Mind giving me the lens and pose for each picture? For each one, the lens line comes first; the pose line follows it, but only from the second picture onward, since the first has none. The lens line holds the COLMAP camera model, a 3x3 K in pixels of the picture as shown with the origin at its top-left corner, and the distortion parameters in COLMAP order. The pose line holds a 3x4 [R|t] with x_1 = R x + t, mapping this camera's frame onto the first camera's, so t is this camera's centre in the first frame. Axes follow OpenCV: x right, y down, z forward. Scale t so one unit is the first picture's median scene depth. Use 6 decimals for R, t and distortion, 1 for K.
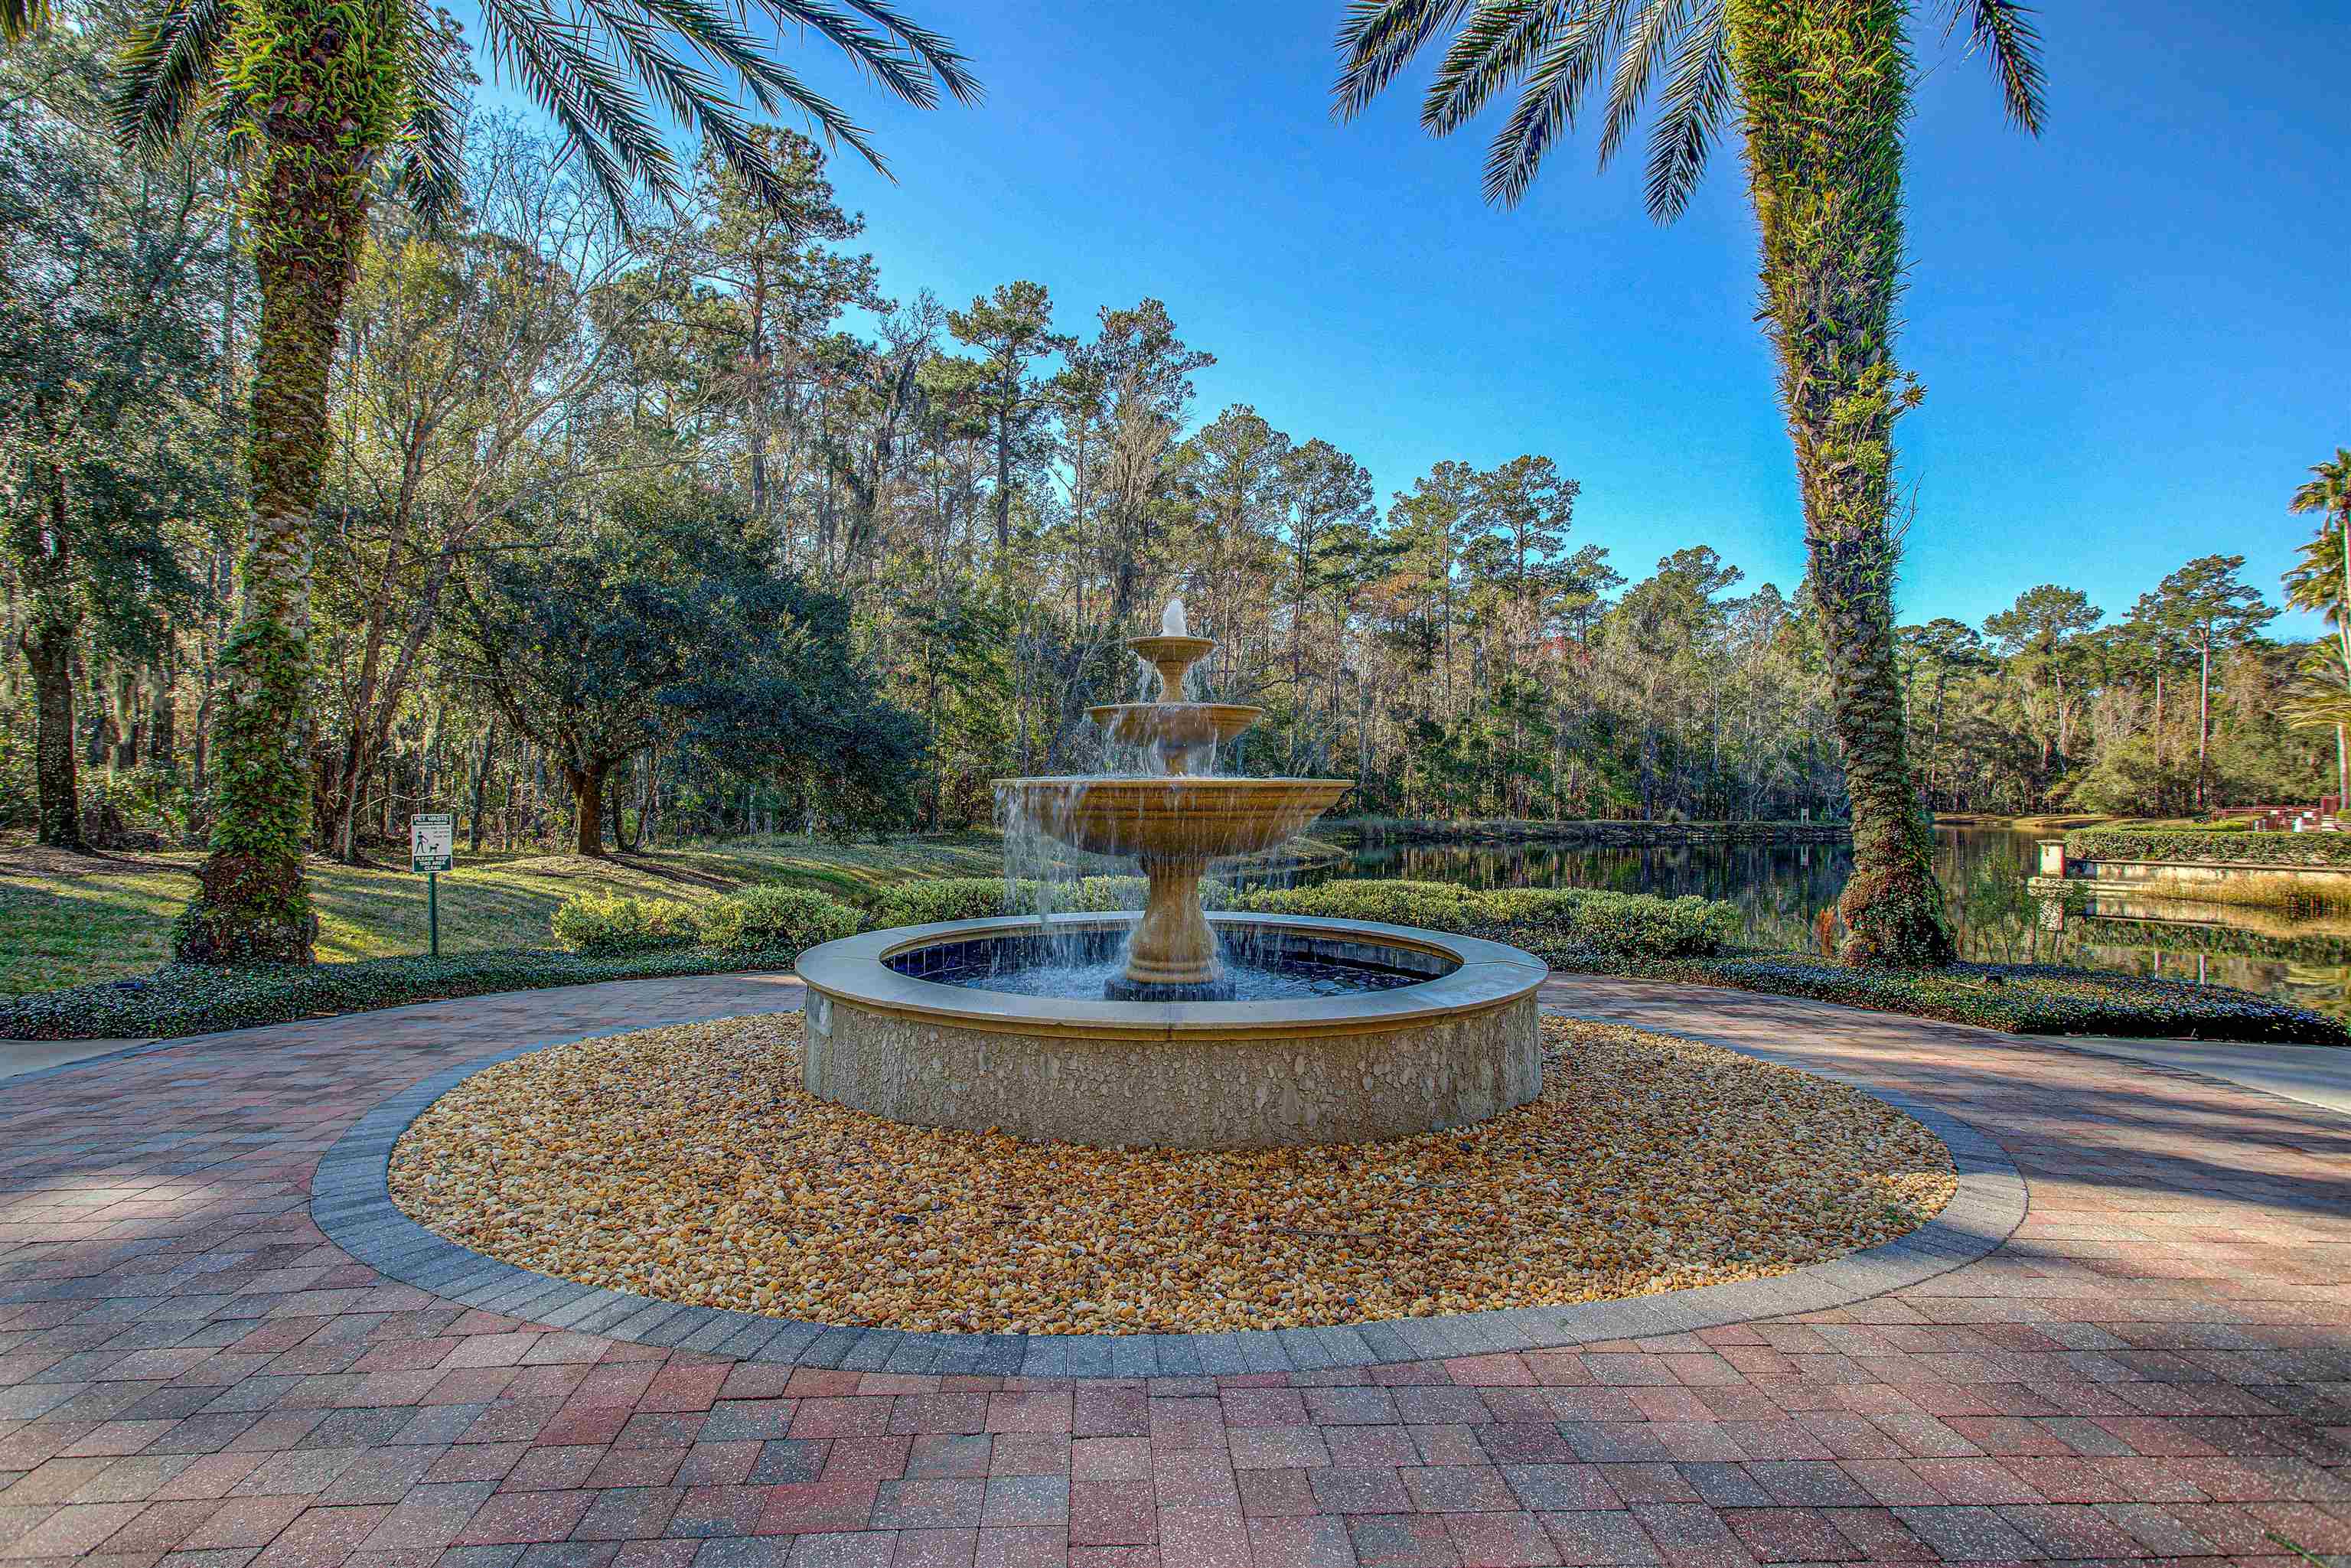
lens RADIAL K [[1193.1, 0, 1164.3], [0, 1193.1, 790.8], [0, 0, 1]] dist [-0.012968, 0.007851]
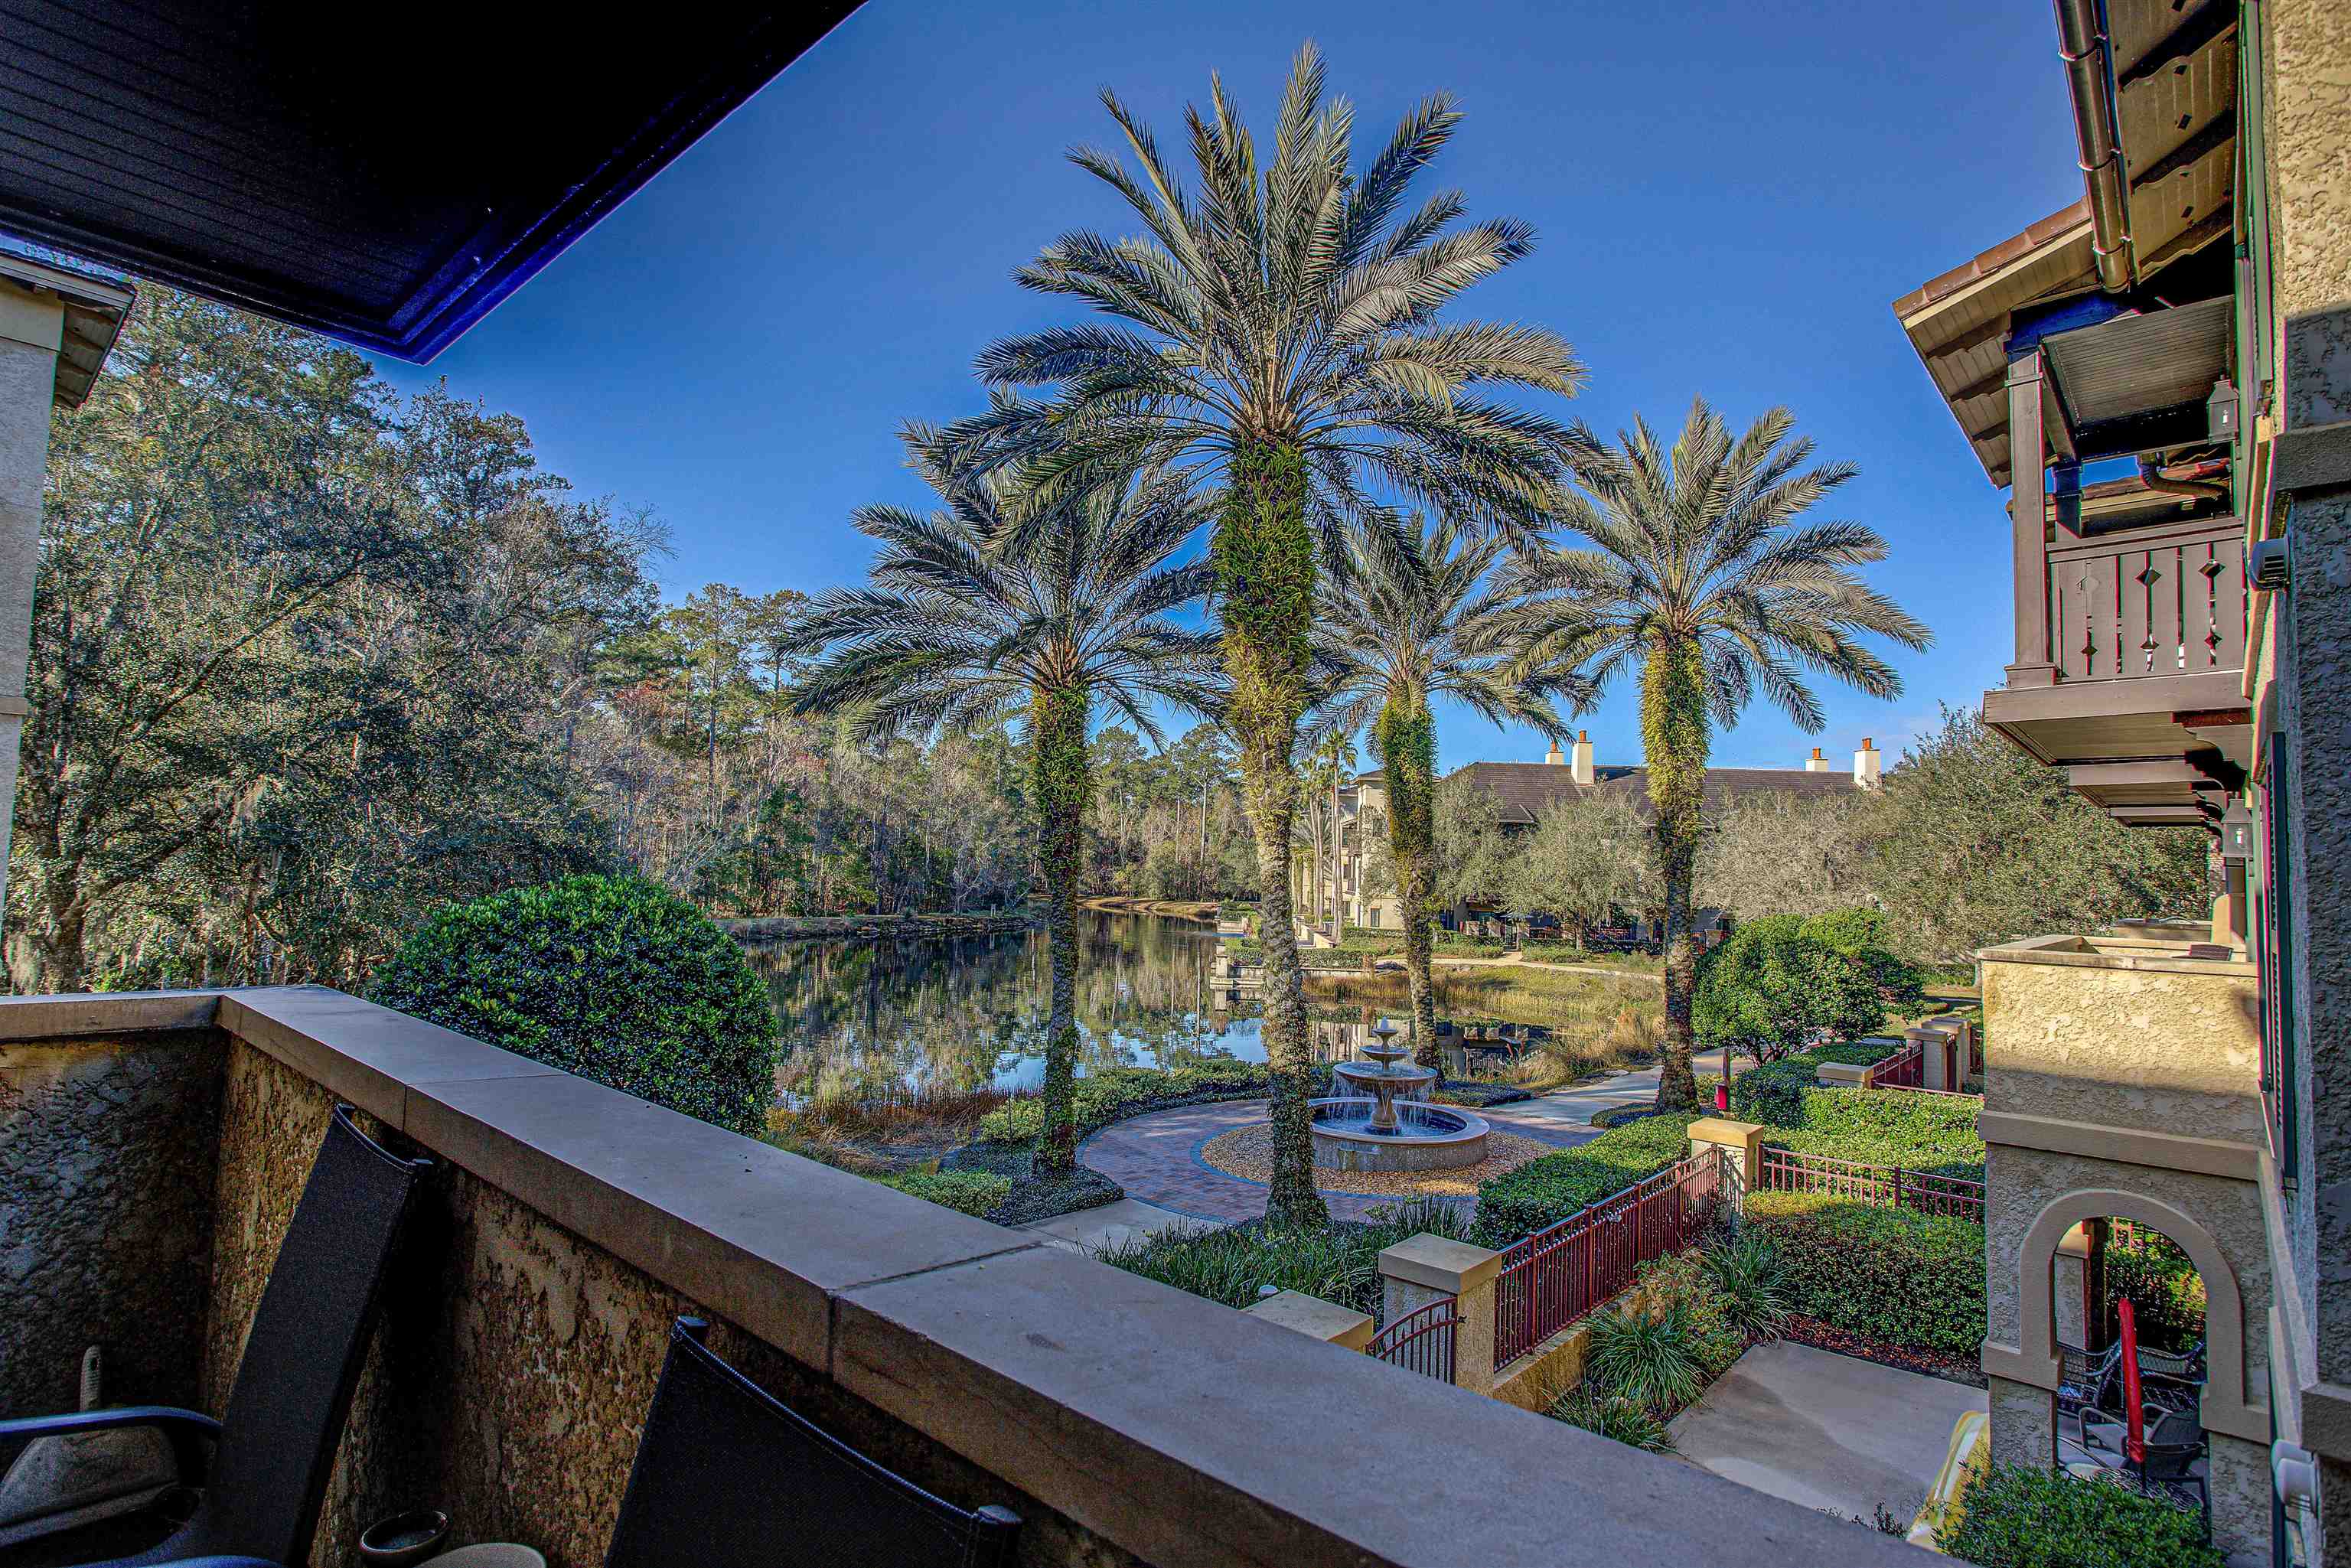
lens RADIAL K [[1193.1, 0, 1163.4], [0, 1193.1, 790.7], [0, 0, 1]] dist [-0.012968, 0.007851]
pose [[0.745339, 0.055053, 0.664409, -0.179221], [-0.023591, 0.998138, -0.056241, -0.038199], [-0.666269, 0.026244, 0.745250, -0.076673]]
